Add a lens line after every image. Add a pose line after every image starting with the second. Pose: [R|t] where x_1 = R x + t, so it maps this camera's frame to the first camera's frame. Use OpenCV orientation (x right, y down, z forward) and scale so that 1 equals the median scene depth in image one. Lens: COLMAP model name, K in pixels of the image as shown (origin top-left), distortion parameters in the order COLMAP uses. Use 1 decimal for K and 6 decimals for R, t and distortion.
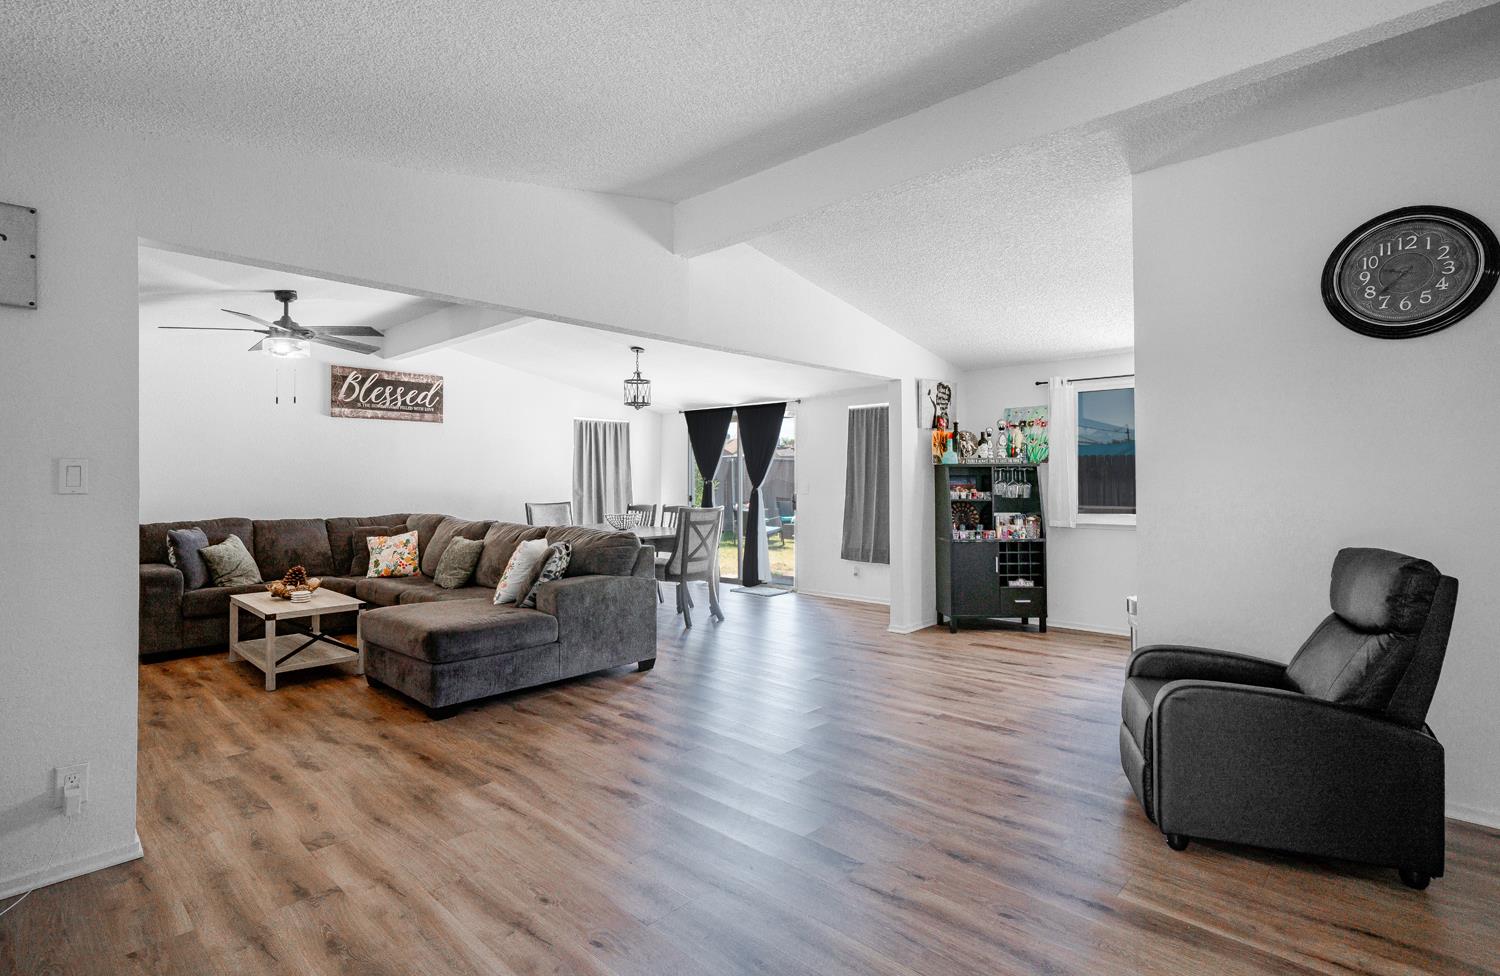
lens RADIAL K [[730.2, 0, 701.9], [0, 730.2, 456.0], [0, 0, 1]] dist [0.002050, 0.000363]
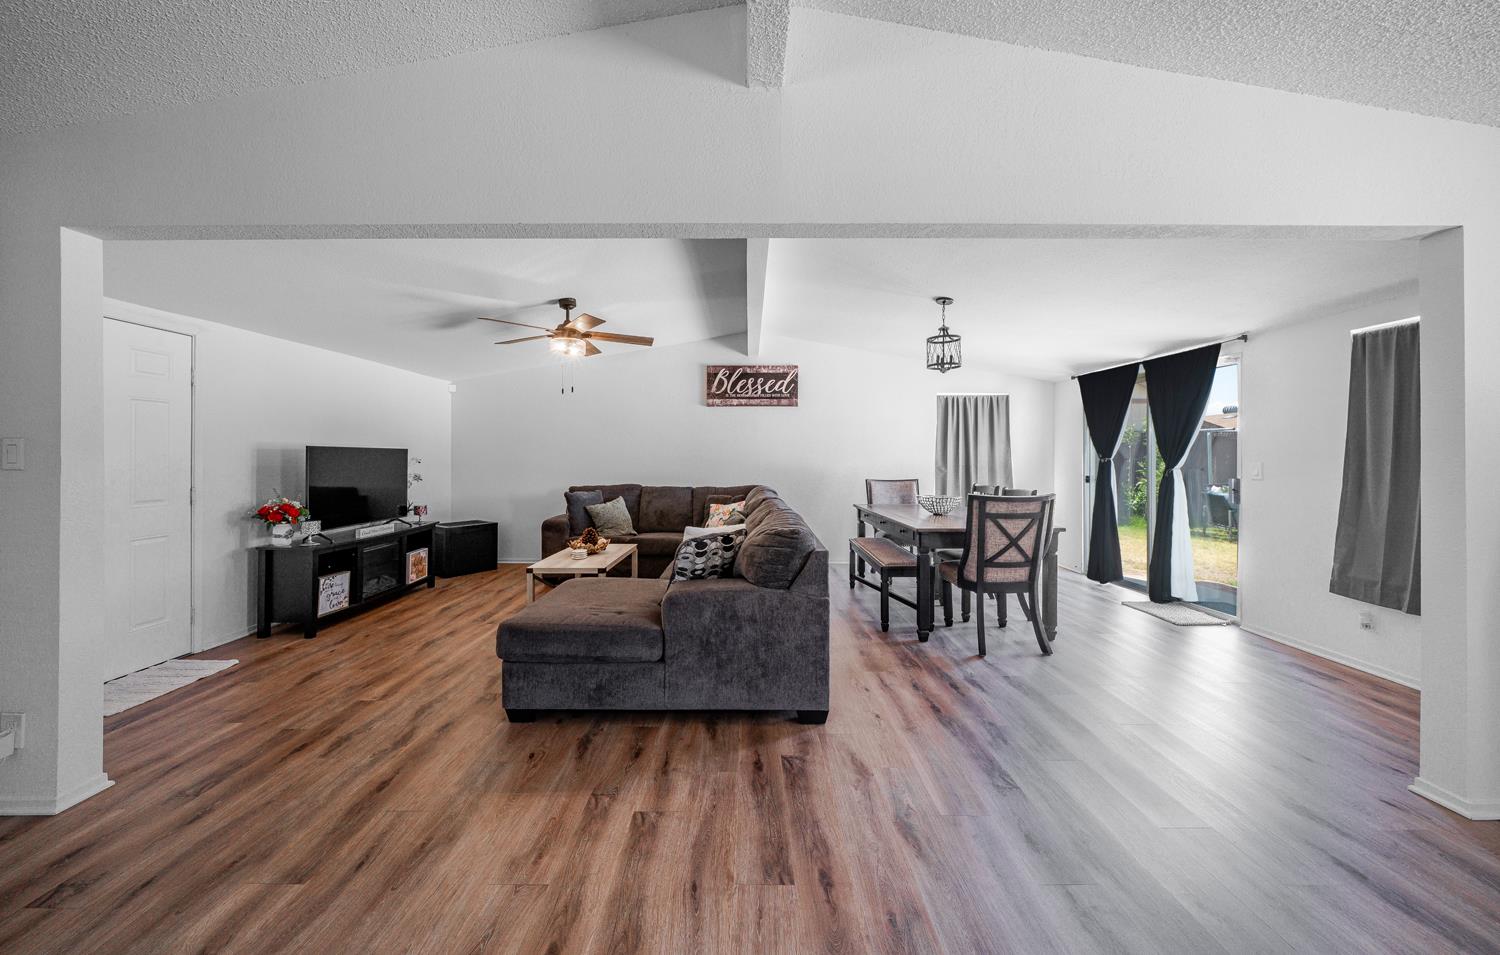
lens RADIAL K [[508.8, 0, 743.2], [0, 508.8, 452.3], [0, 0, 1]] dist [-0.005076, 0.000017]
pose [[0.709749, -0.004559, -0.704440, 0.154853], [0.021084, 0.999669, 0.014774, 0.013634], [0.704139, -0.025338, 0.709610, 0.416463]]
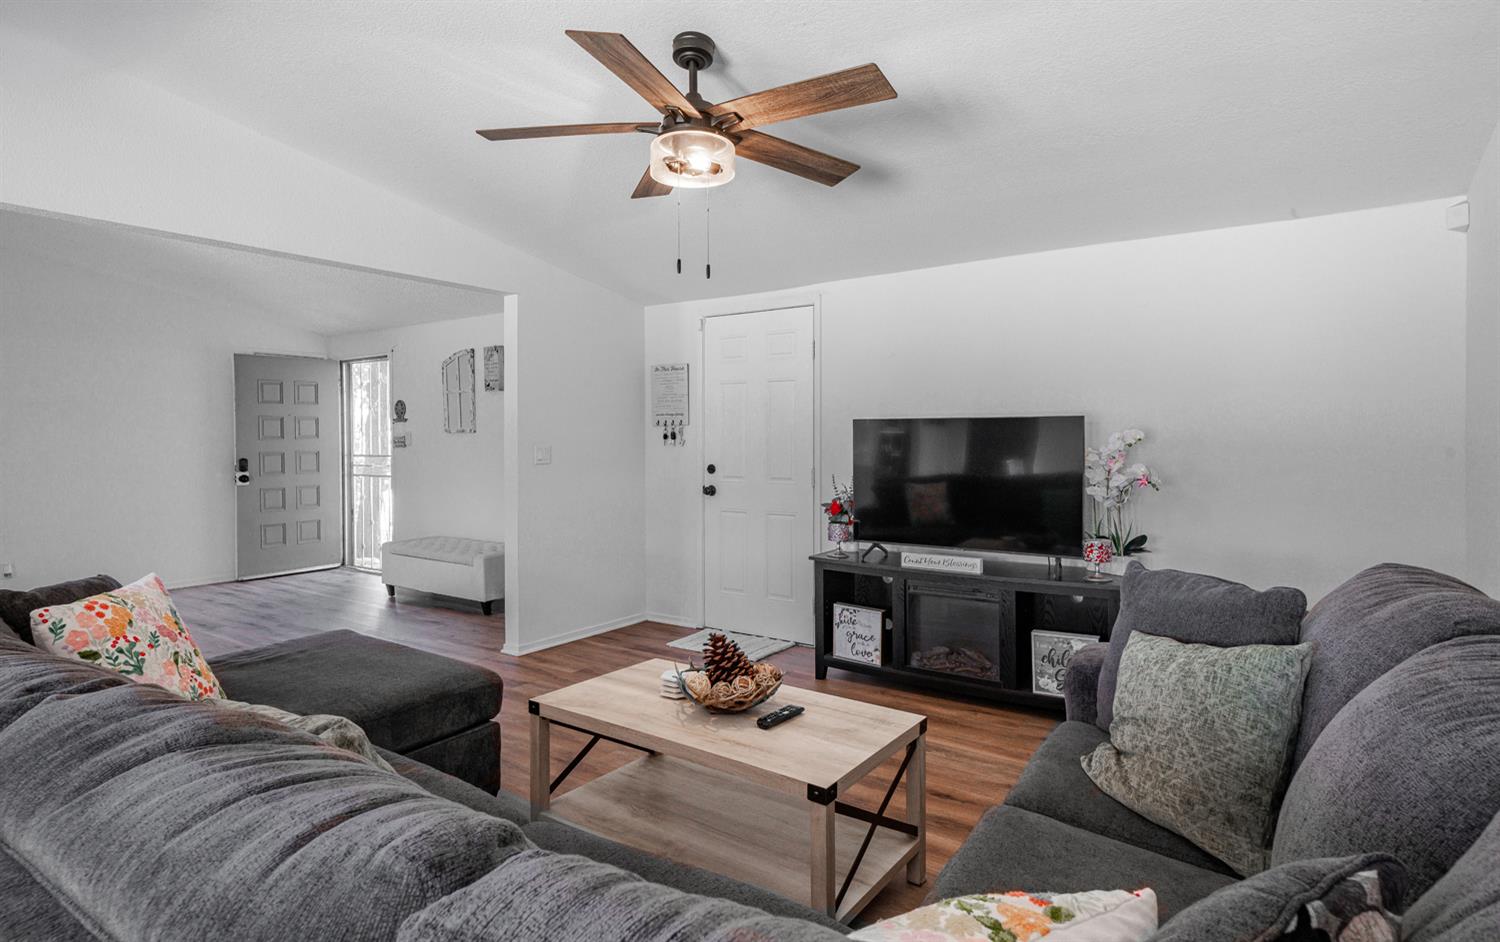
lens RADIAL K [[796.0, 0, 746.7], [0, 796.0, 446.2], [0, 0, 1]] dist [0.000527, 0.000343]
pose [[-0.982899, 0.010863, -0.183826, -0.351995], [0.015070, 0.999655, -0.021504, 0.036145], [0.183529, -0.023907, -0.982723, 1.050224]]
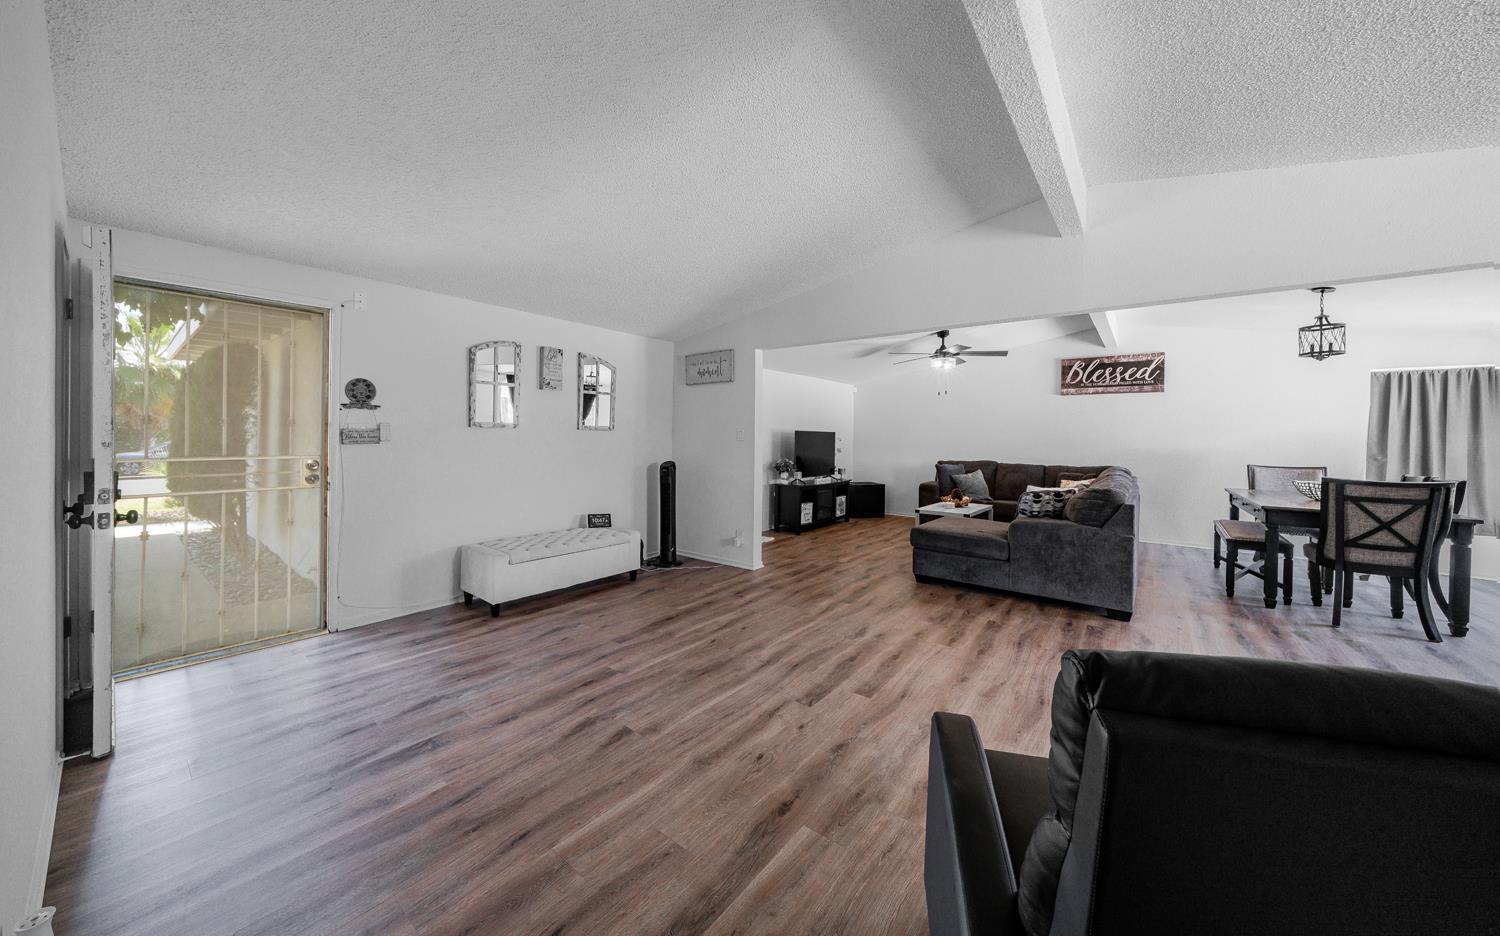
lens RADIAL K [[505.3, 0, 745.1], [0, 505.3, 439.5], [0, 0, 1]] dist [-0.007780, -0.000149]
pose [[0.124194, 0.010496, -0.992202, 0.396107], [0.019013, 0.999735, 0.012956, 0.008115], [0.992076, -0.020474, 0.123962, 0.258120]]
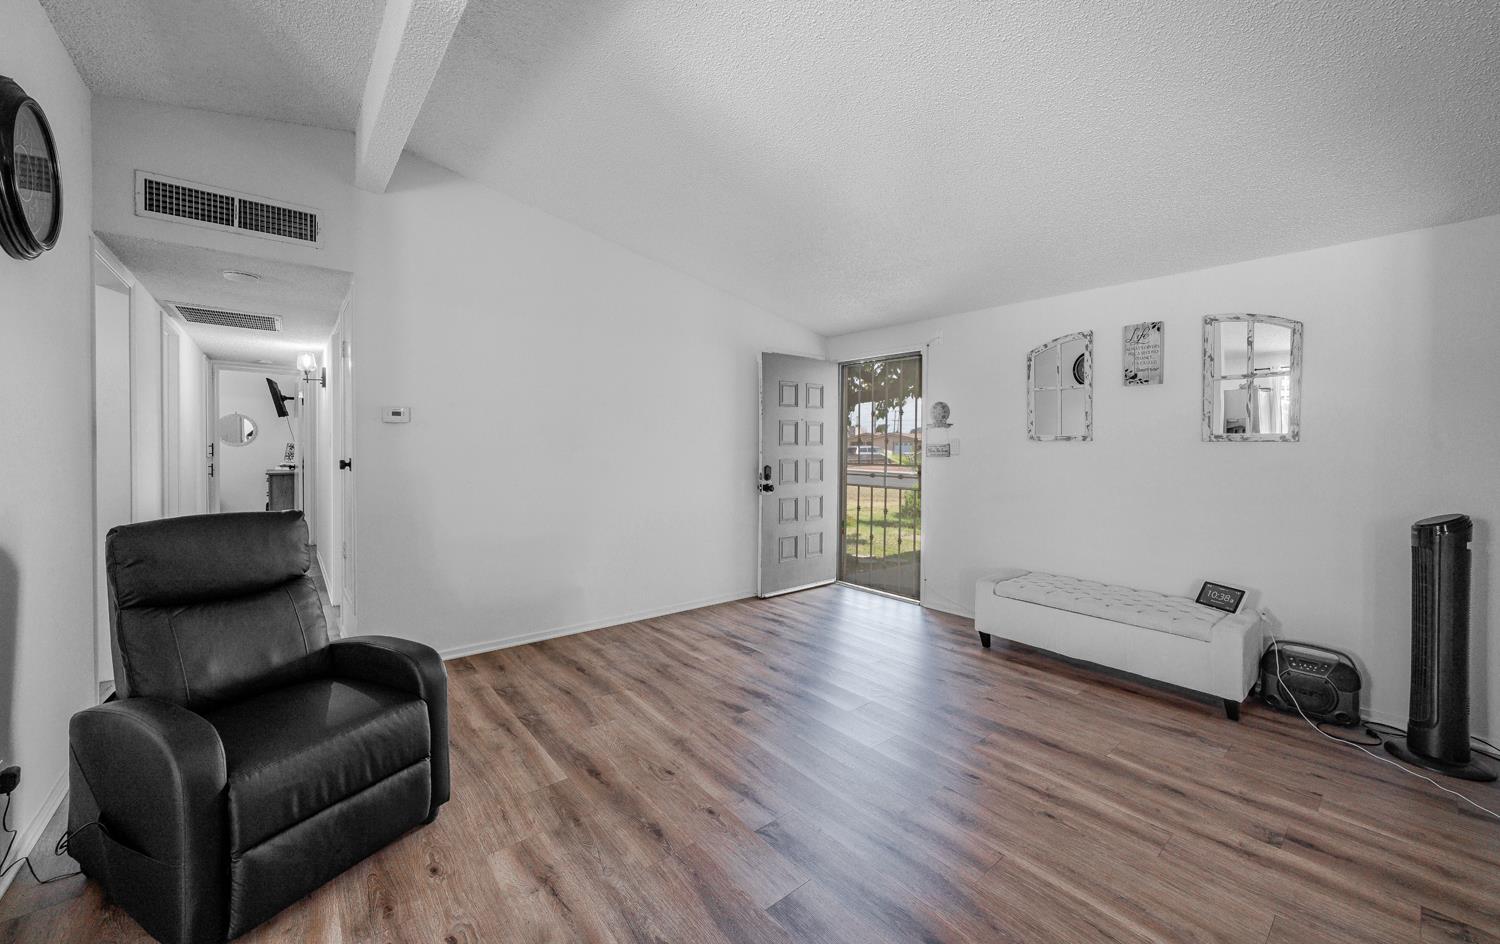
lens RADIAL K [[560.6, 0, 740.9], [0, 560.6, 451.1], [0, 0, 1]] dist [-0.002248, -0.000349]
pose [[-0.996315, -0.007158, 0.085467, 0.060715], [-0.009353, 0.999636, -0.025306, 0.020275], [-0.085255, -0.026012, -0.996020, 0.599948]]
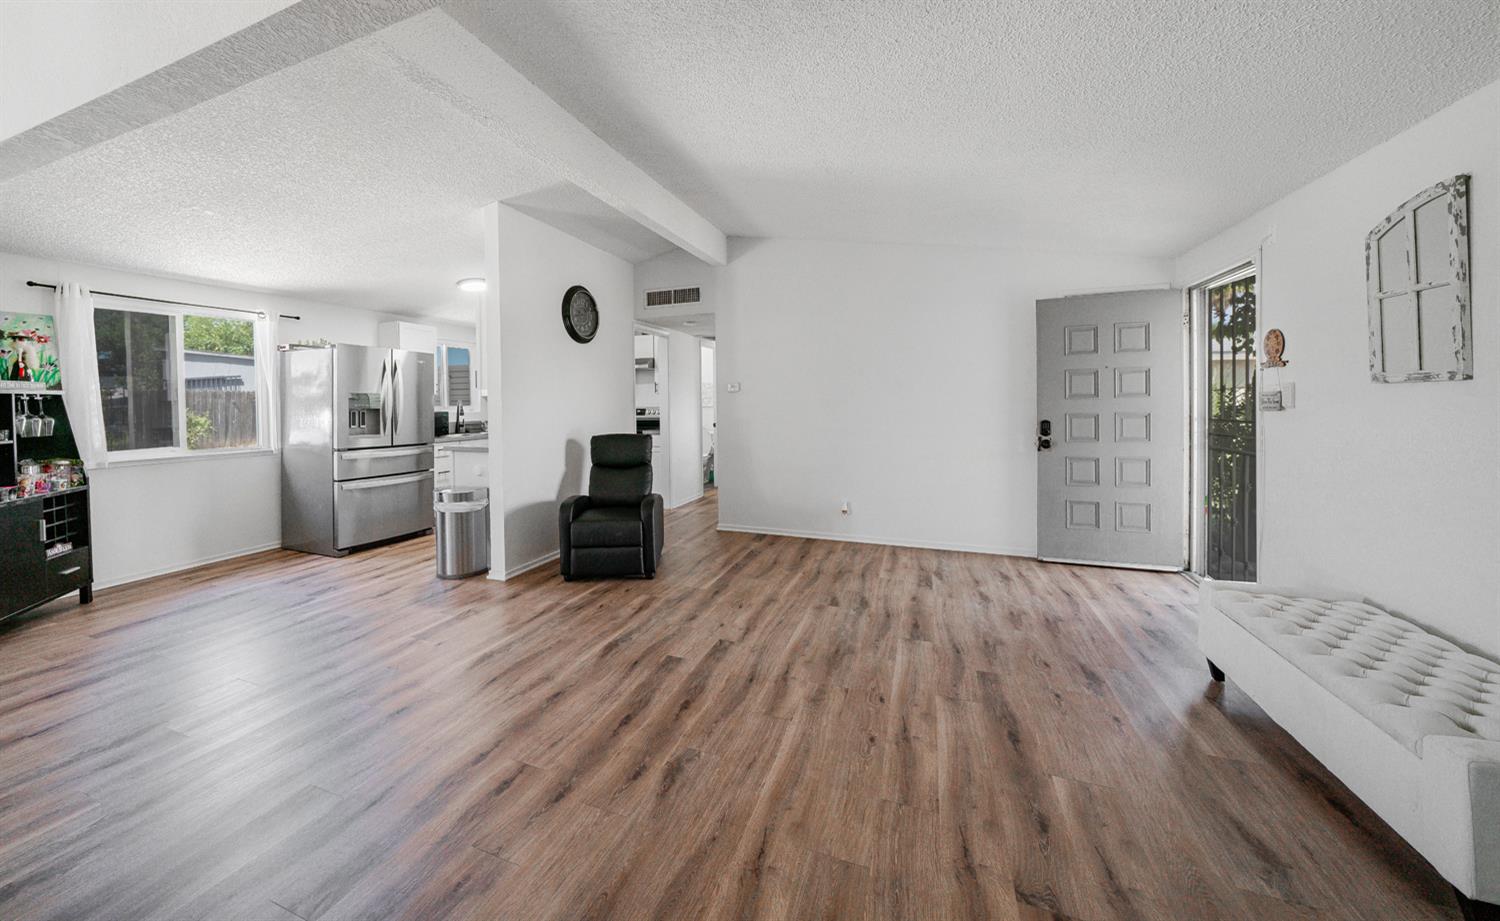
lens RADIAL K [[527.0, 0, 727.3], [0, 527.0, 408.9], [0, 0, 1]] dist [-0.006285, -0.000082]
pose [[-0.415127, -0.006880, 0.909737, -0.289026], [-0.016883, 0.999857, -0.000143, 0.013907], [-0.909607, -0.015419, -0.415184, 0.501171]]
